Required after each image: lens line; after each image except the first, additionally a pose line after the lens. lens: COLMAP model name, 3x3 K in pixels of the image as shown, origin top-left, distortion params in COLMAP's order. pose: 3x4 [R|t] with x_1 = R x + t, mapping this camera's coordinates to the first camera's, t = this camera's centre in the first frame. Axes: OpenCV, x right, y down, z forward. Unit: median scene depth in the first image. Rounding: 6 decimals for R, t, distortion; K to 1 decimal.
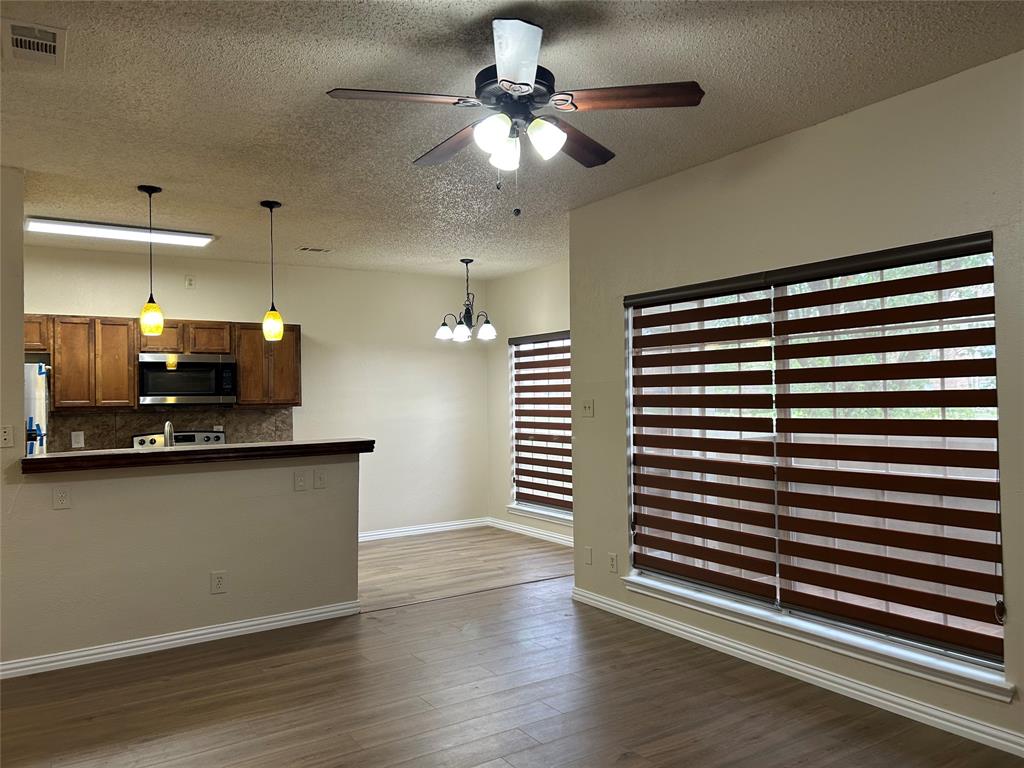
lens RADIAL K [[753.2, 0, 515.5], [0, 753.2, 388.8], [0, 0, 1]] dist [0.046152, -0.052697]
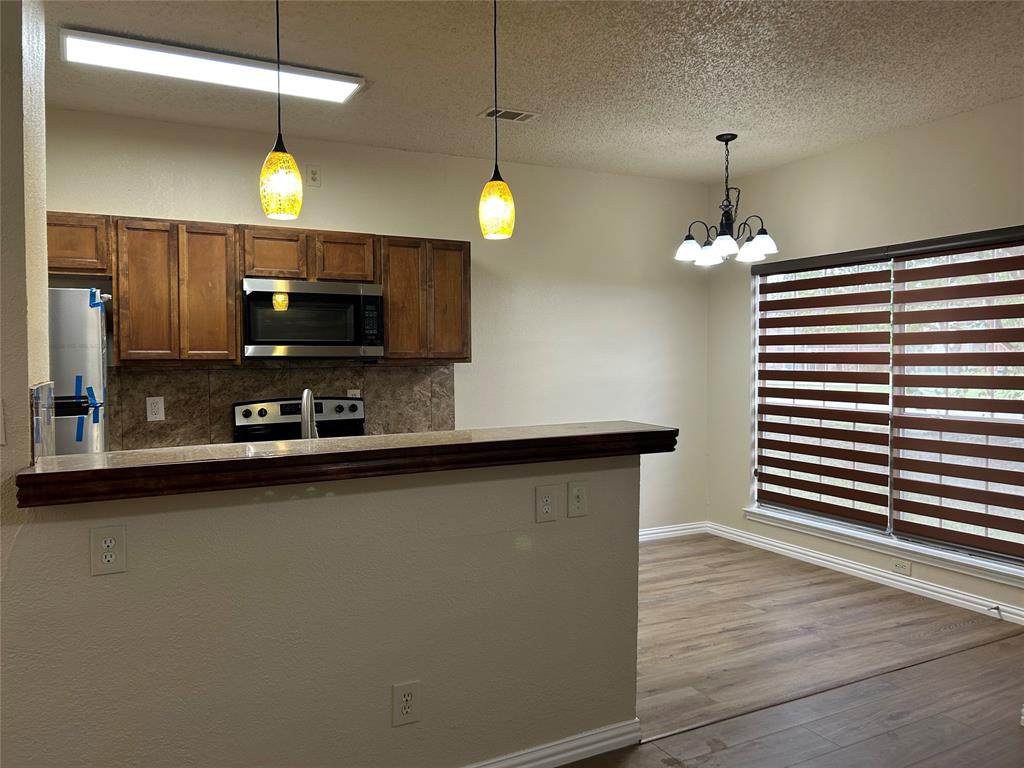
lens RADIAL K [[753.2, 0, 510.4], [0, 753.2, 375.3], [0, 0, 1]] dist [0.046152, -0.052697]
pose [[0.994876, 0.012211, -0.100359, -0.192122], [-0.008174, 0.999144, 0.040543, 0.007424], [0.100769, -0.039515, 0.994125, 0.356866]]
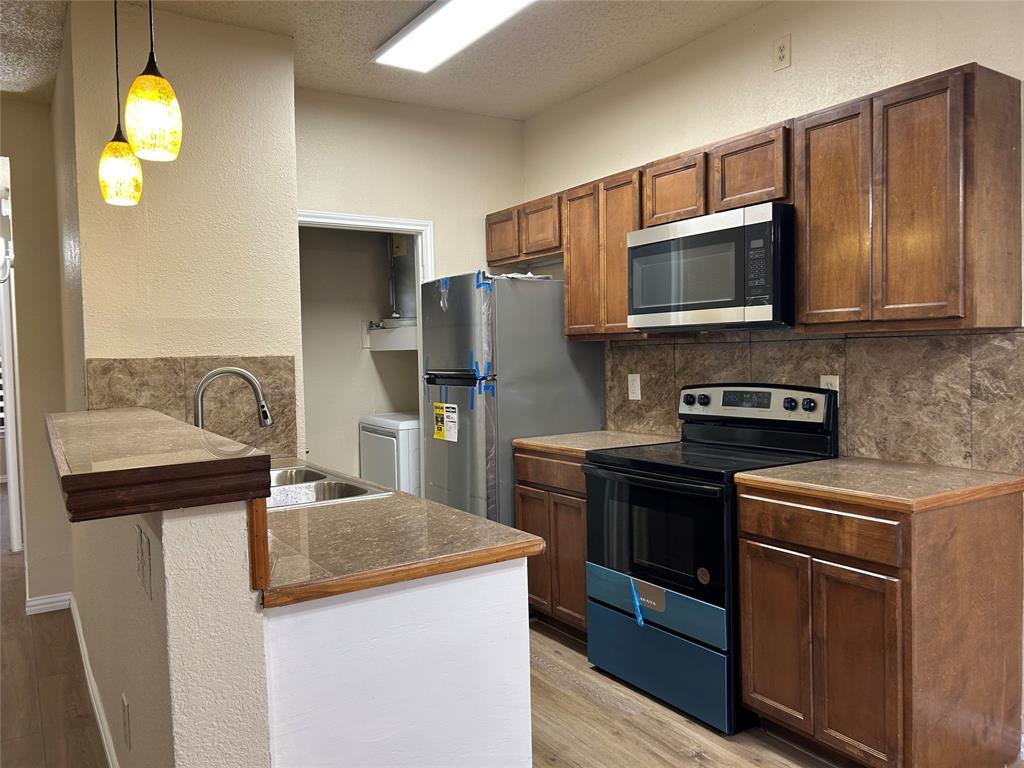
lens RADIAL K [[753.2, 0, 480.9], [0, 753.2, 377.4], [0, 0, 1]] dist [0.046152, -0.052697]
pose [[0.000624, 0.054546, -0.998511, 0.030336], [0.037655, 0.997802, 0.054531, 0.020157], [0.999291, -0.037633, -0.001432, 0.841219]]
